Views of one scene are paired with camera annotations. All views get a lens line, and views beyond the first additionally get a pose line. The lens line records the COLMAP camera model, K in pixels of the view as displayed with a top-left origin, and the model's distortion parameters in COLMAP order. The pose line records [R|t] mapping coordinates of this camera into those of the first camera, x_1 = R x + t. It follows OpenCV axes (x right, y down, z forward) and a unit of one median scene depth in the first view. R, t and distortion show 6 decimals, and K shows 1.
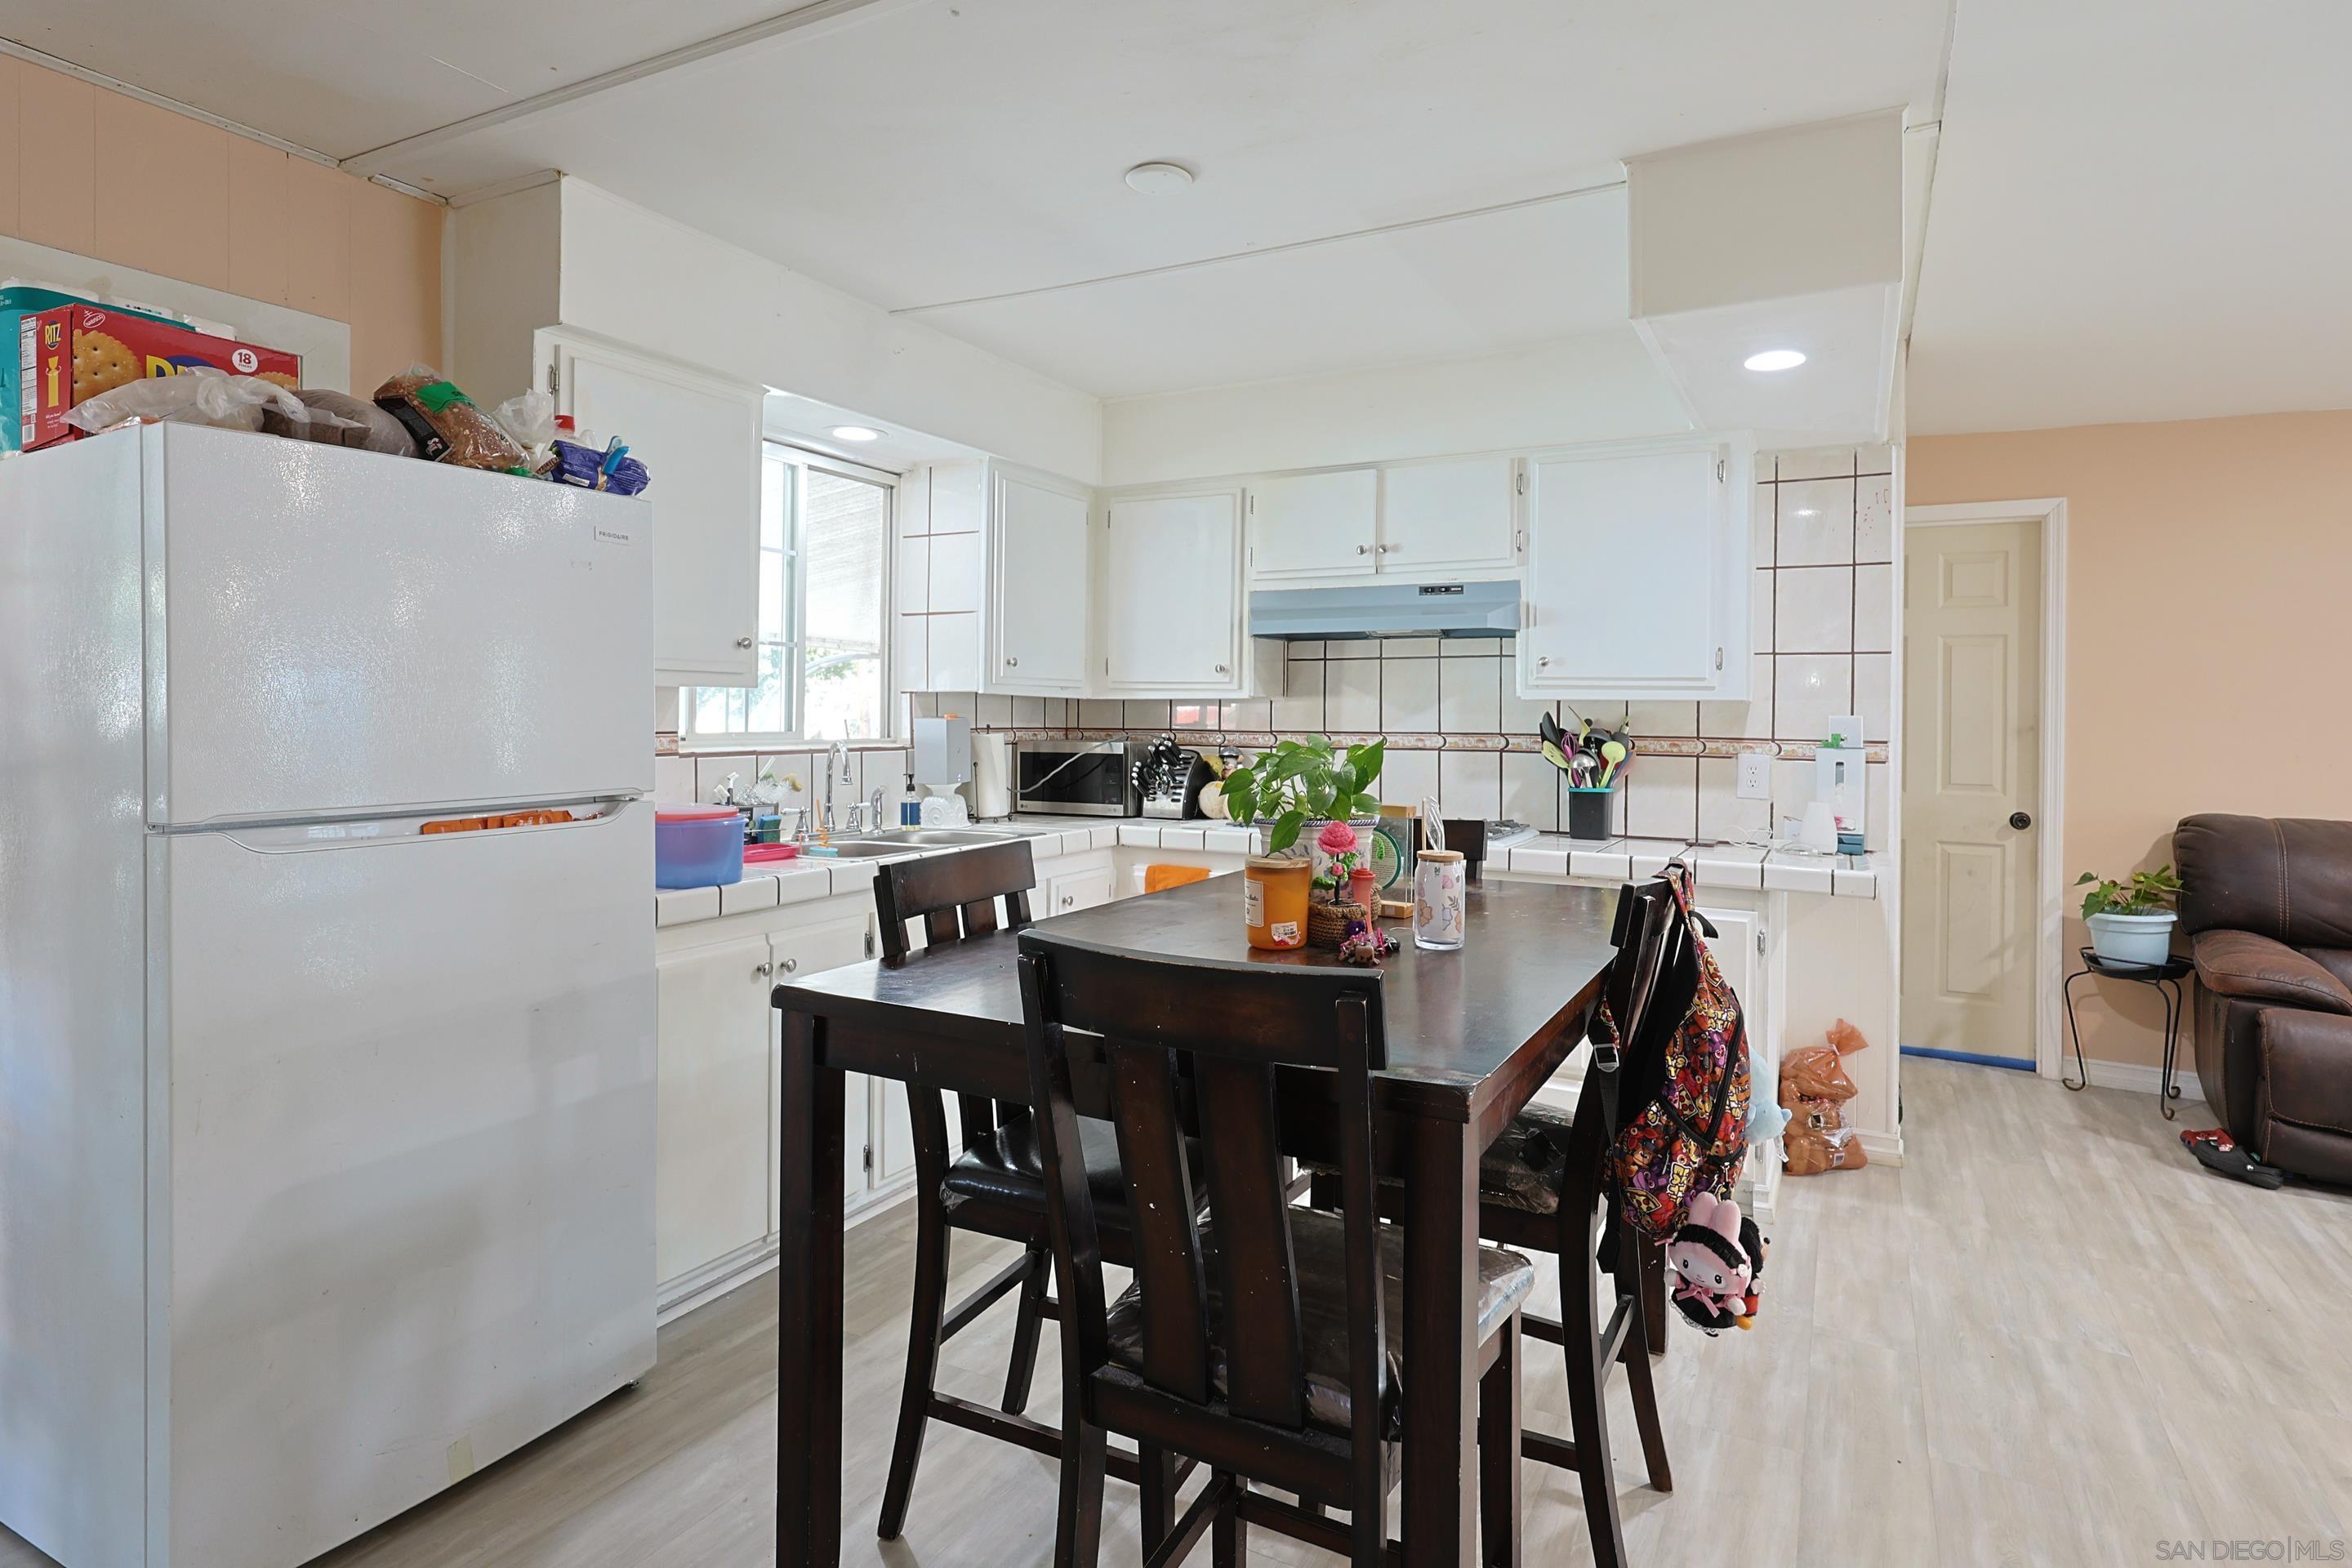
lens RADIAL K [[1235.4, 0, 1178.2], [0, 1235.4, 713.2], [0, 0, 1]] dist [0.002954, 0.000917]
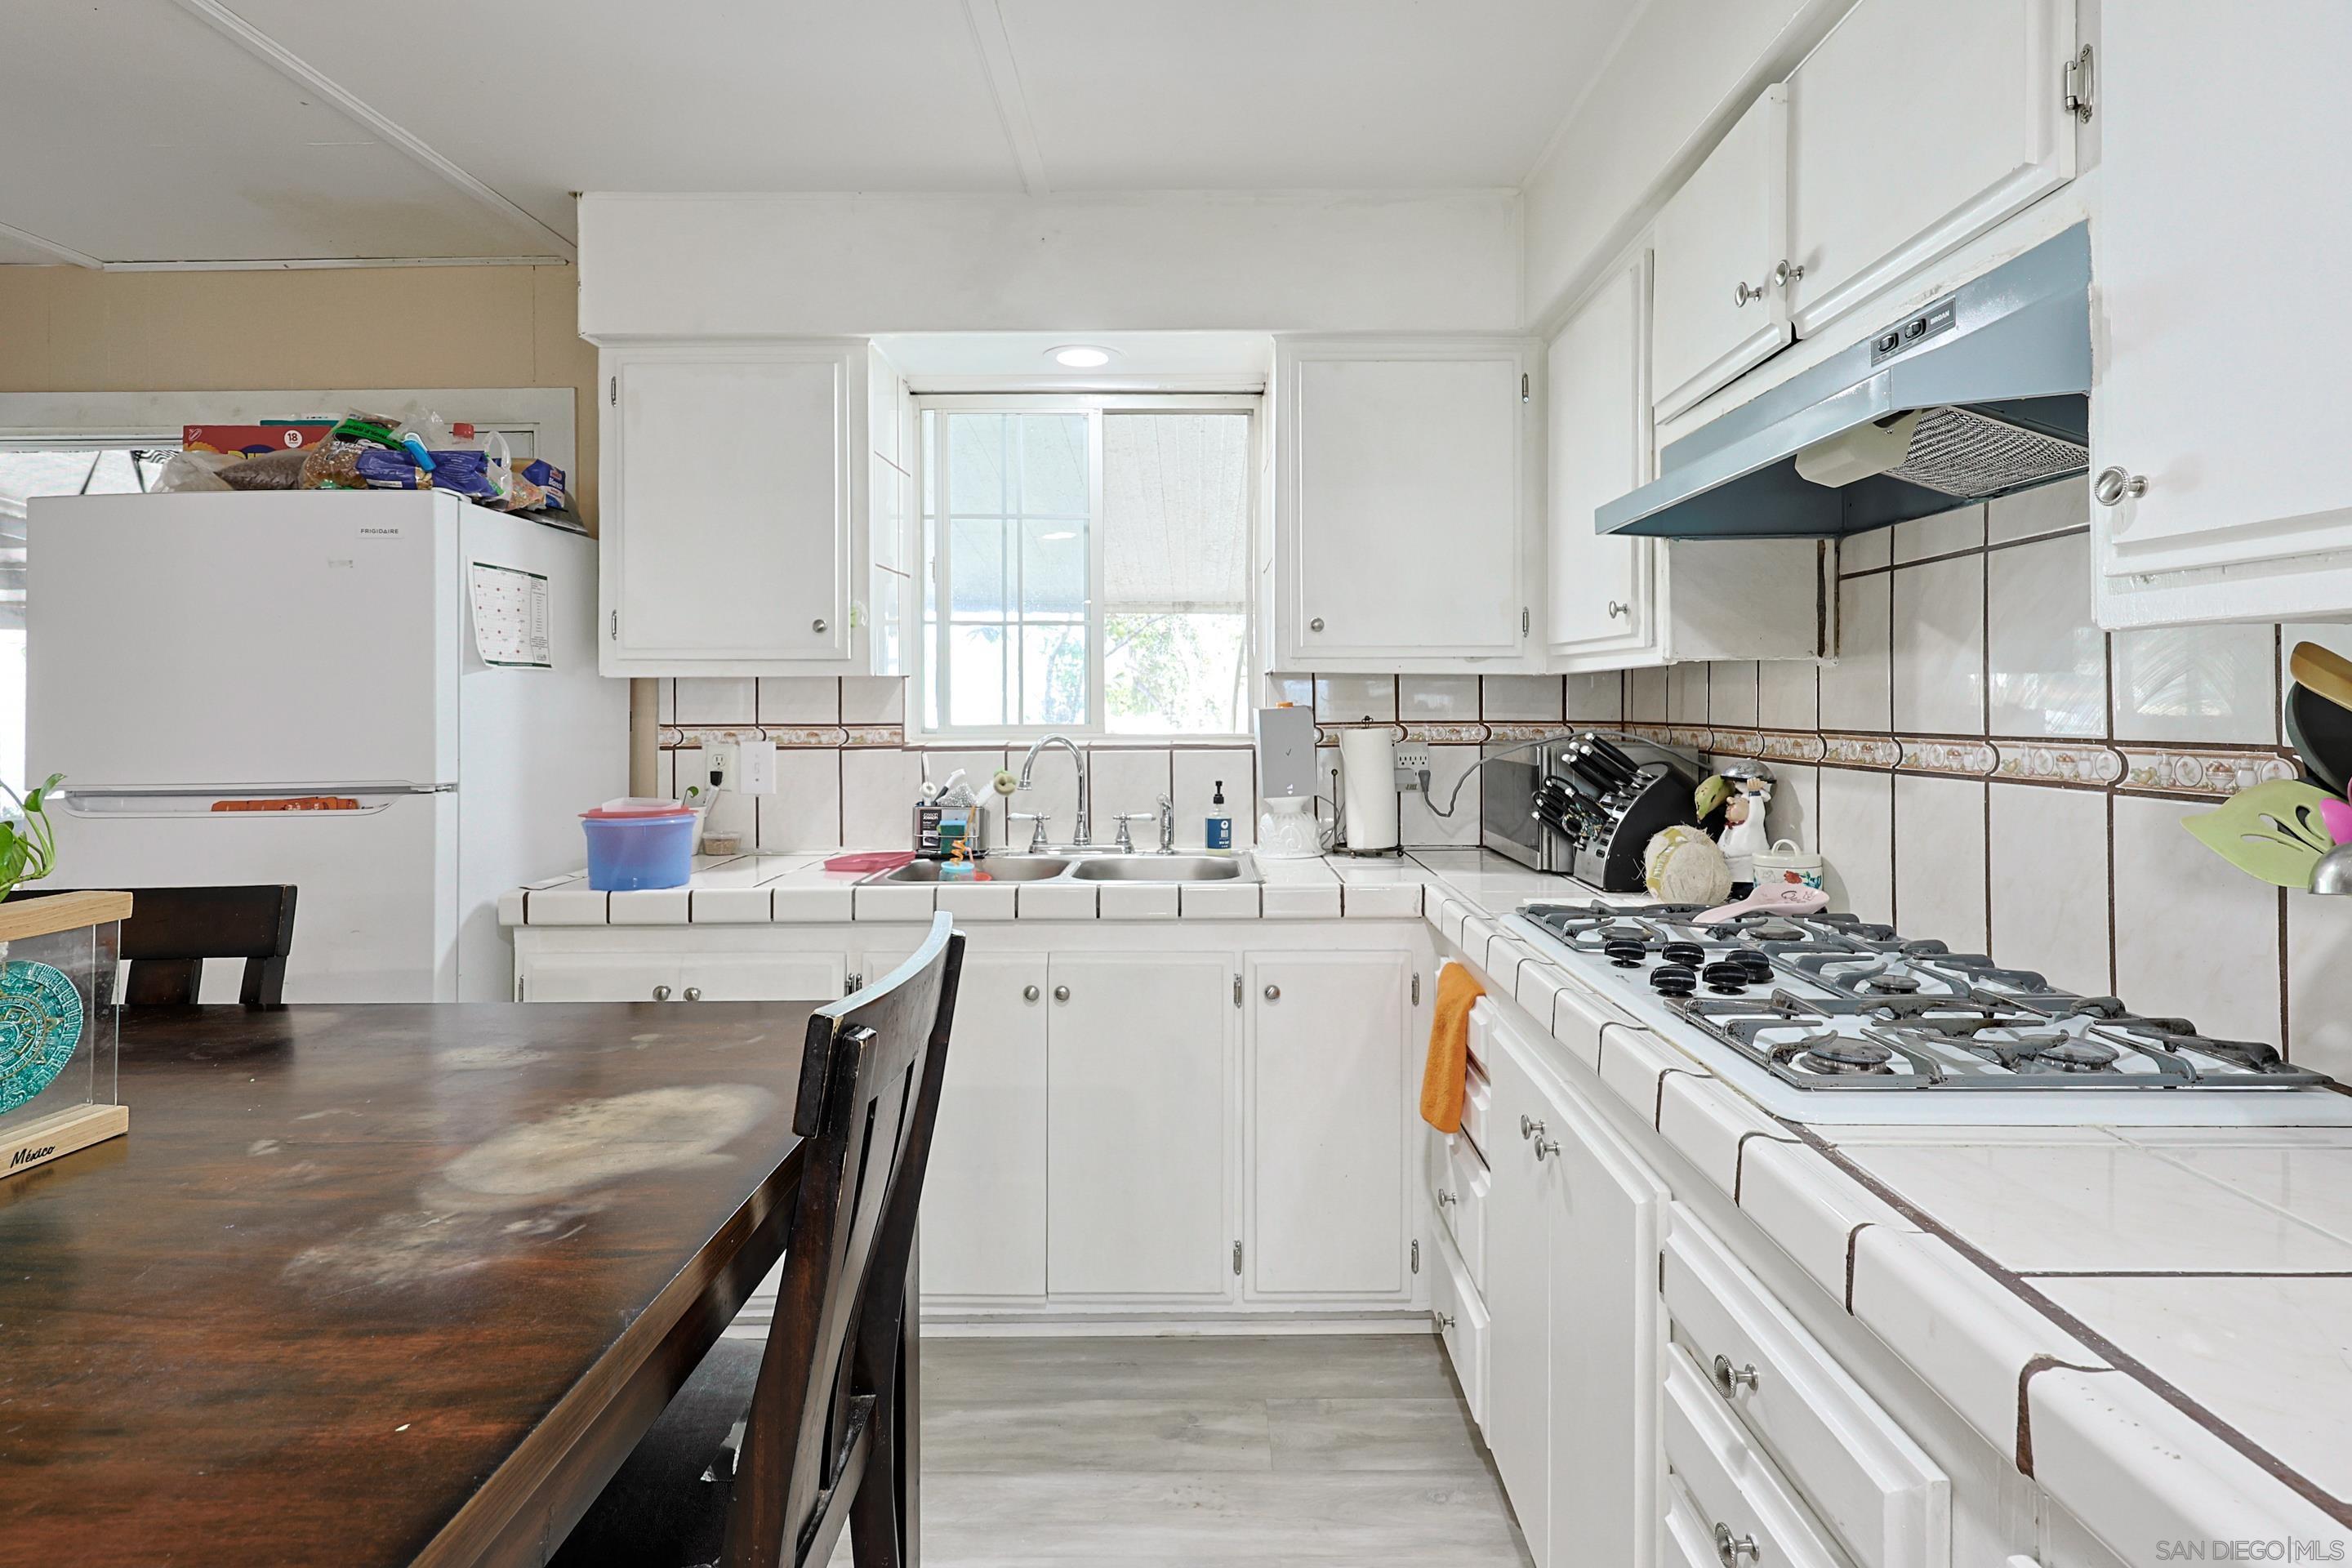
lens RADIAL K [[1125.2, 0, 1208.9], [0, 1125.2, 696.4], [0, 0, 1]] dist [-0.001901, 0.000434]
pose [[0.478572, -0.014734, -0.877925, 0.410348], [0.008619, 0.999890, -0.012083, 0.005435], [0.878006, -0.001784, 0.478647, 0.696007]]
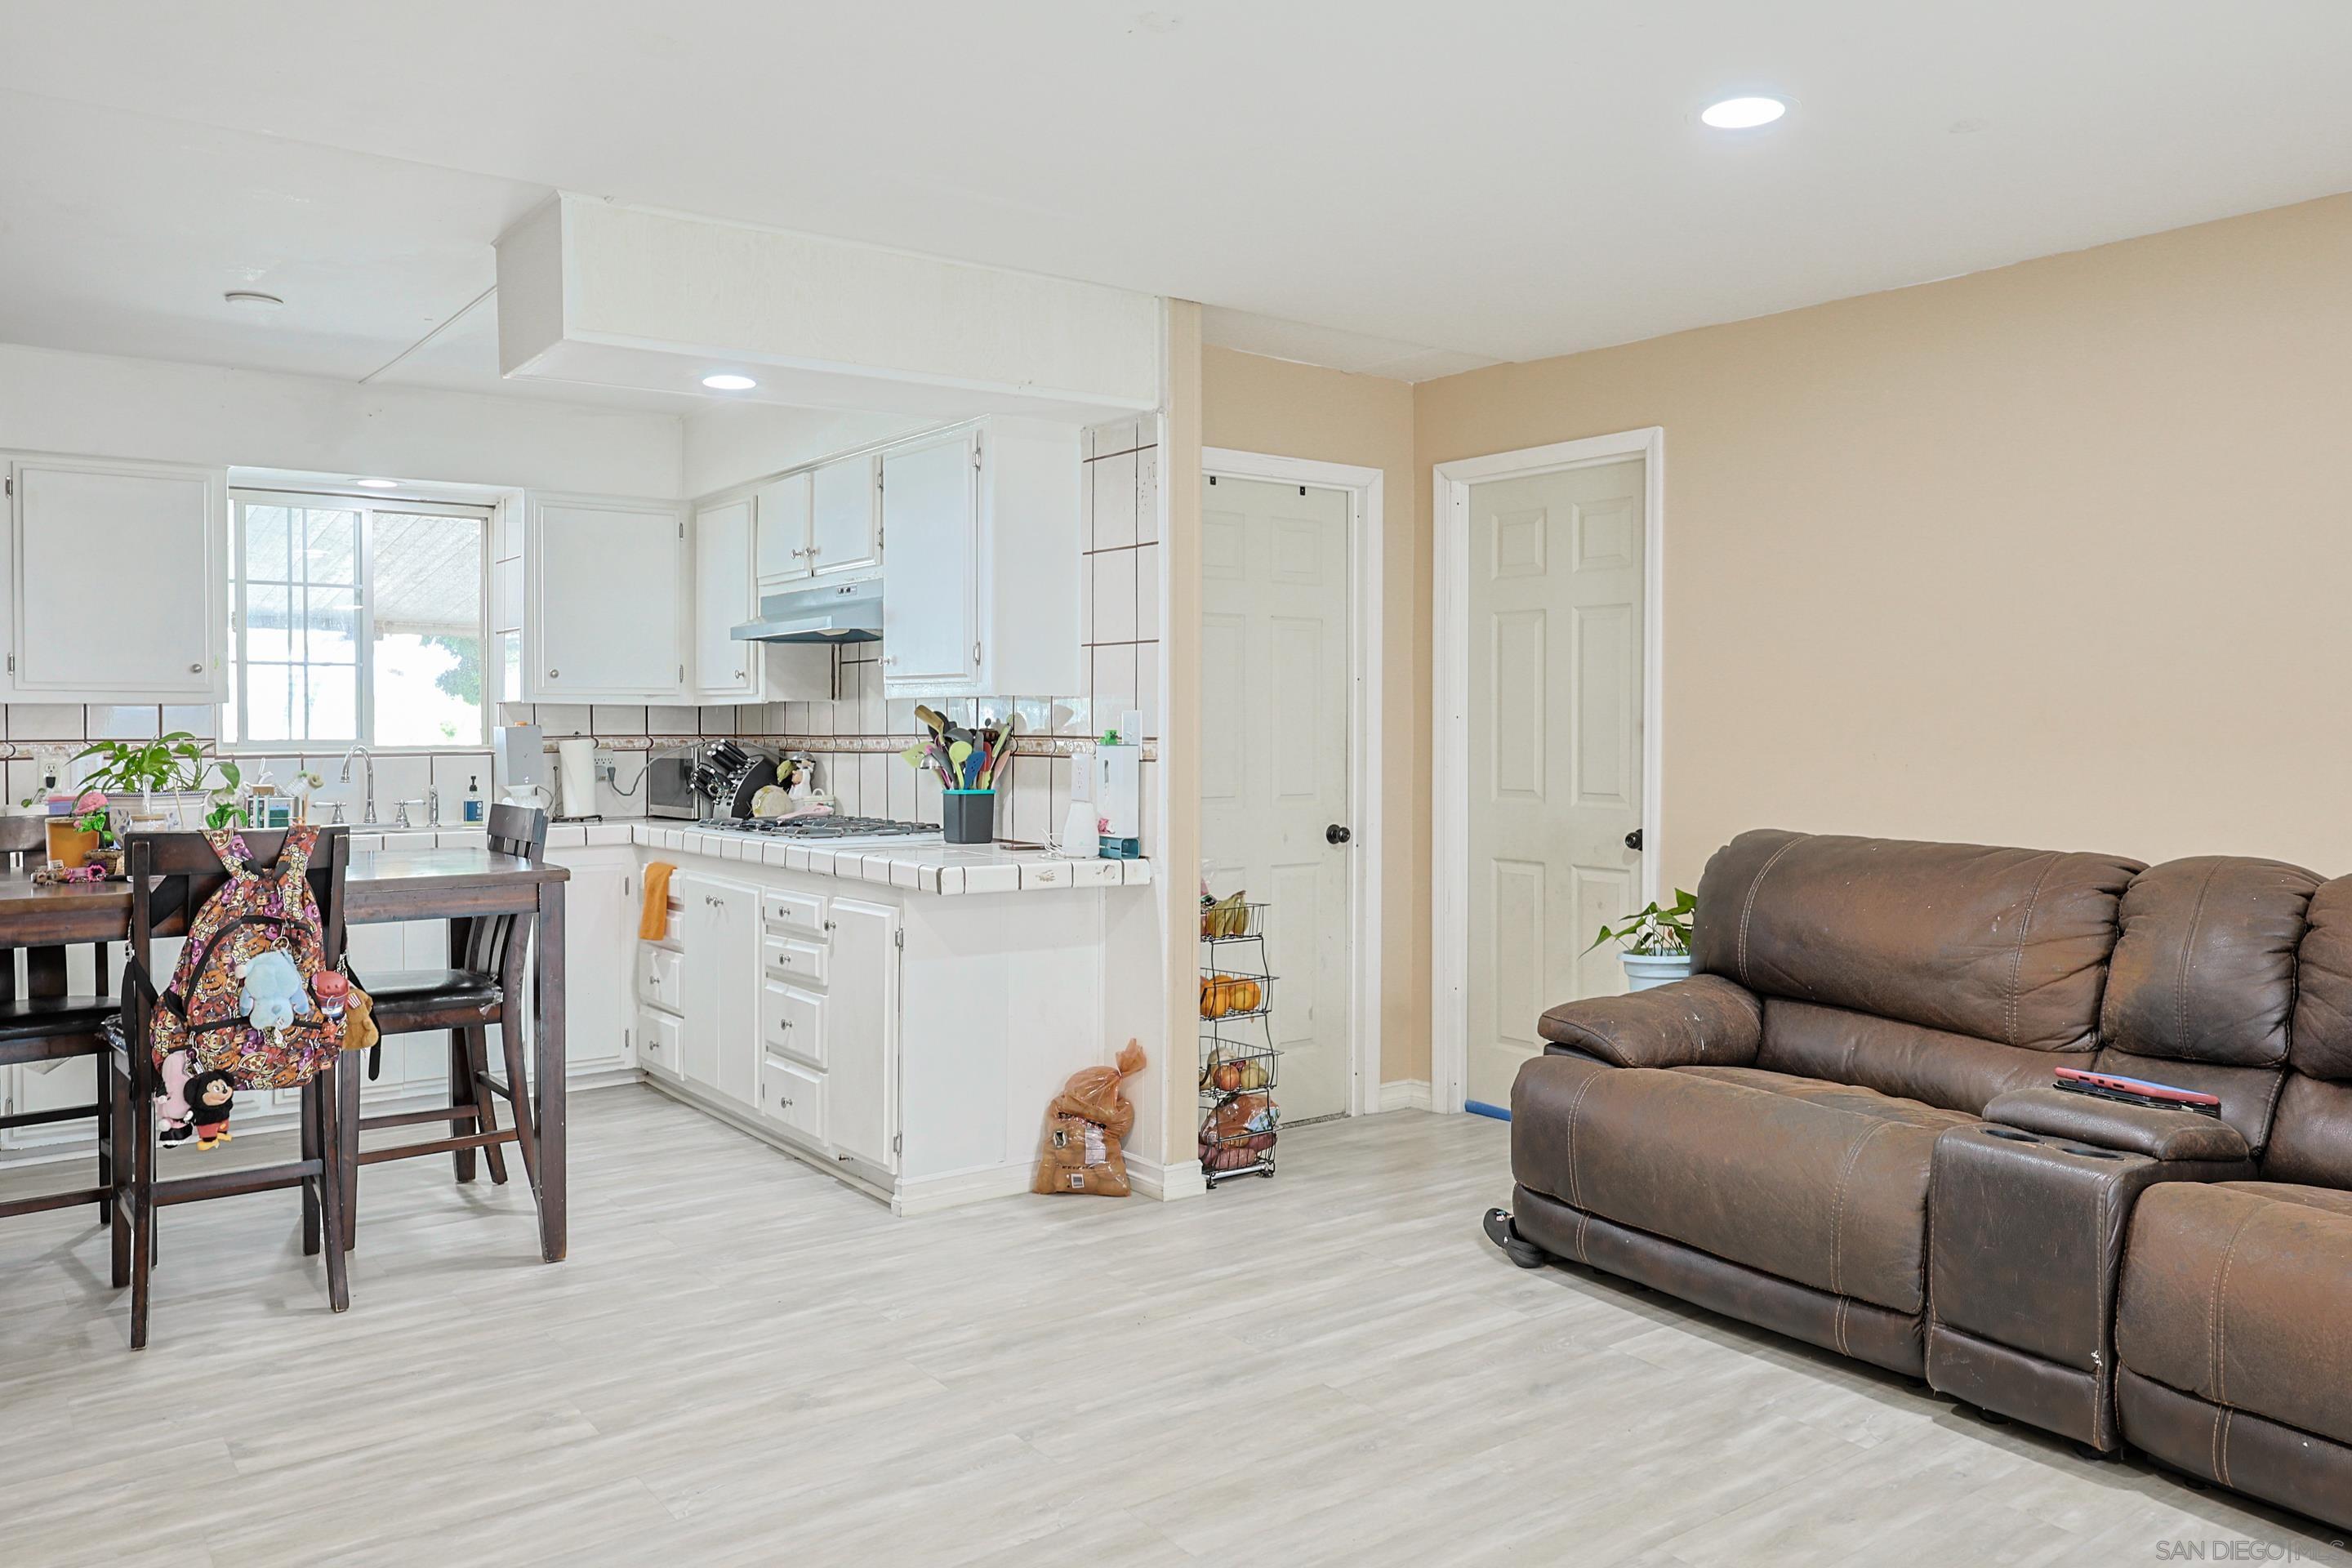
lens RADIAL K [[1693.0, 0, 1166.3], [0, 1693.0, 734.7], [0, 0, 1]] dist [-0.000069, 0.003143]
pose [[0.902478, -0.010385, -0.430611, 1.067177], [0.013119, 0.999908, 0.003380, 0.015336], [0.430536, -0.008699, 0.902531, -0.124108]]
